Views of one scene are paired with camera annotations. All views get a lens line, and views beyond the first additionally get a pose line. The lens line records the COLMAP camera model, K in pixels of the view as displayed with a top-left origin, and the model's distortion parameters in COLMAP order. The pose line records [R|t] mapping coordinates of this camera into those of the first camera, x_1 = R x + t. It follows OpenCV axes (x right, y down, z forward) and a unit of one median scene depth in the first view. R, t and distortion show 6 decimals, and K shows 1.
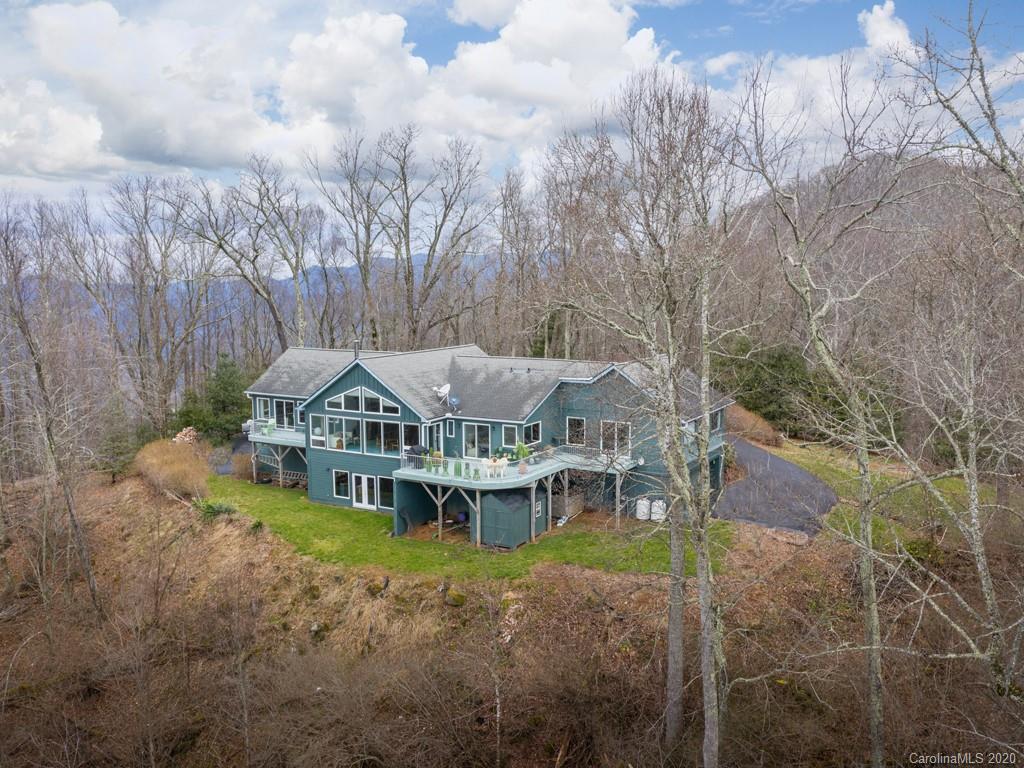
lens RADIAL K [[906.8, 0, 512.0], [0, 906.8, 384.0], [0, 0, 1]] dist [-0.015001, 0.008056]
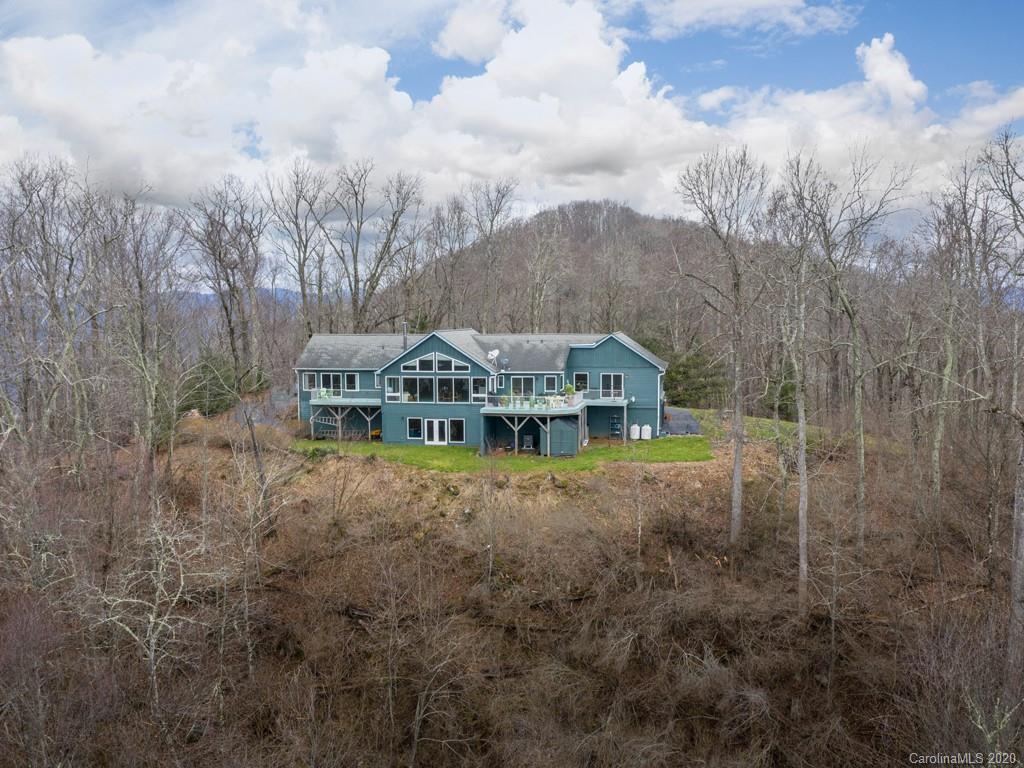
lens RADIAL K [[906.8, 0, 512.0], [0, 906.8, 384.0], [0, 0, 1]] dist [-0.015001, 0.008056]
pose [[0.942133, -0.023600, 0.334409, -0.513684], [0.038579, 0.998524, -0.038221, 0.106159], [-0.333014, 0.048910, 0.941653, -0.301304]]
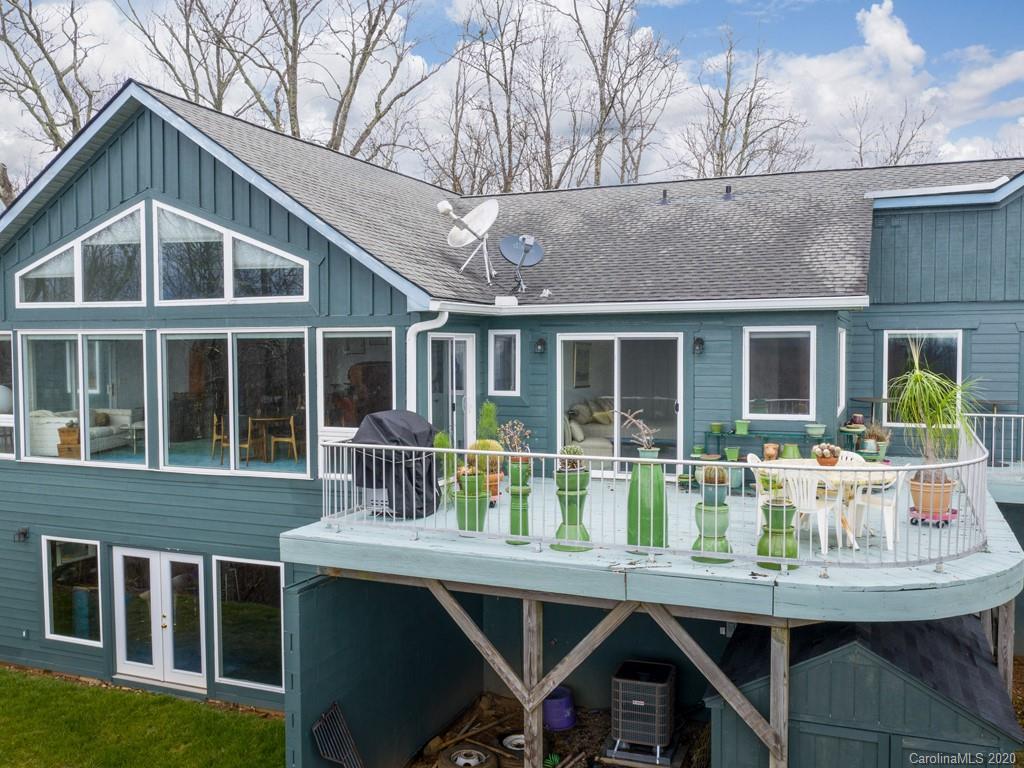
lens RADIAL K [[906.8, 0, 512.0], [0, 906.8, 384.0], [0, 0, 1]] dist [-0.015001, 0.008056]
pose [[0.989668, -0.003477, 0.143334, -0.103174], [0.013953, 0.997297, -0.072146, 0.074072], [-0.142696, 0.073400, 0.987041, 0.746417]]
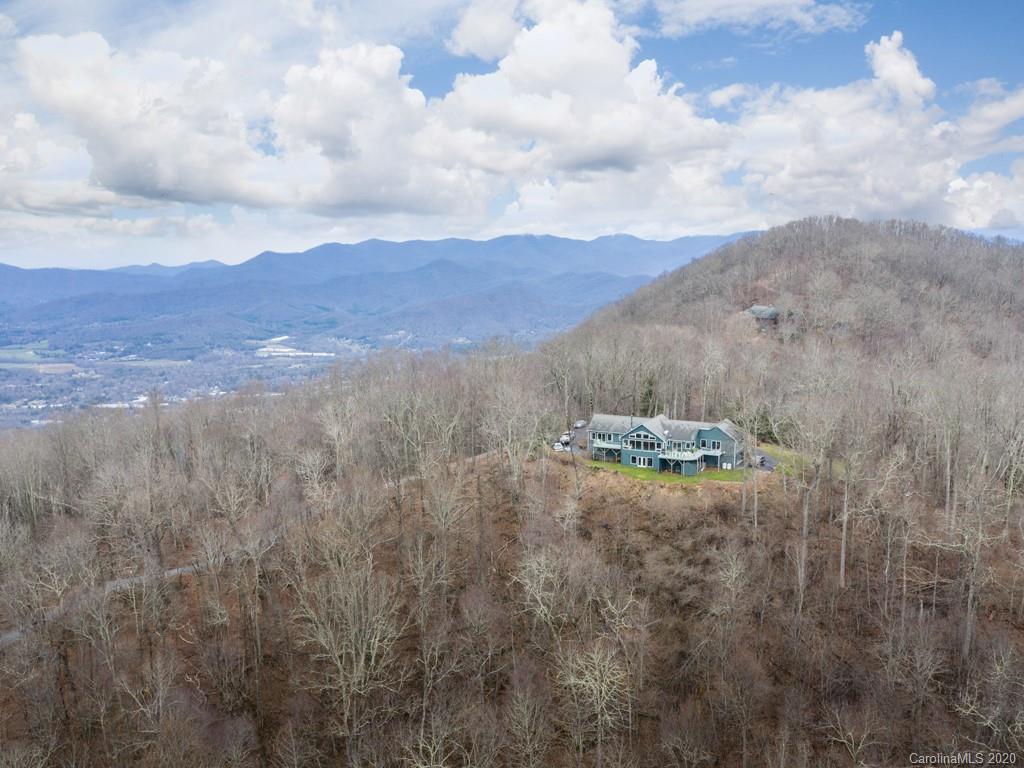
lens RADIAL K [[906.8, 0, 512.0], [0, 906.8, 384.0], [0, 0, 1]] dist [-0.015001, 0.008056]
pose [[0.998513, -0.004697, 0.054304, -0.851986], [0.003734, 0.999834, 0.017826, -0.241348], [-0.054378, -0.017597, 0.998365, -2.415472]]
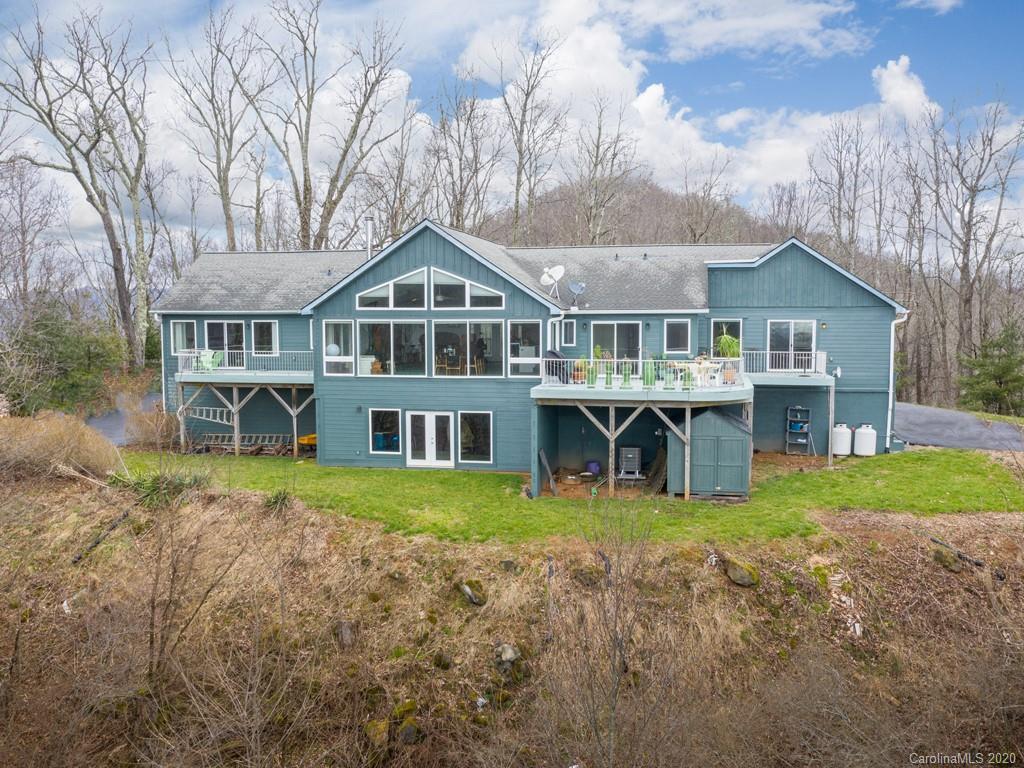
lens RADIAL K [[906.8, 0, 512.0], [0, 906.8, 384.0], [0, 0, 1]] dist [-0.015001, 0.008056]
pose [[0.944056, -0.022102, 0.329042, -0.320800], [0.035257, 0.998797, -0.034067, 0.106420], [-0.327894, 0.043762, 0.943700, 0.406229]]
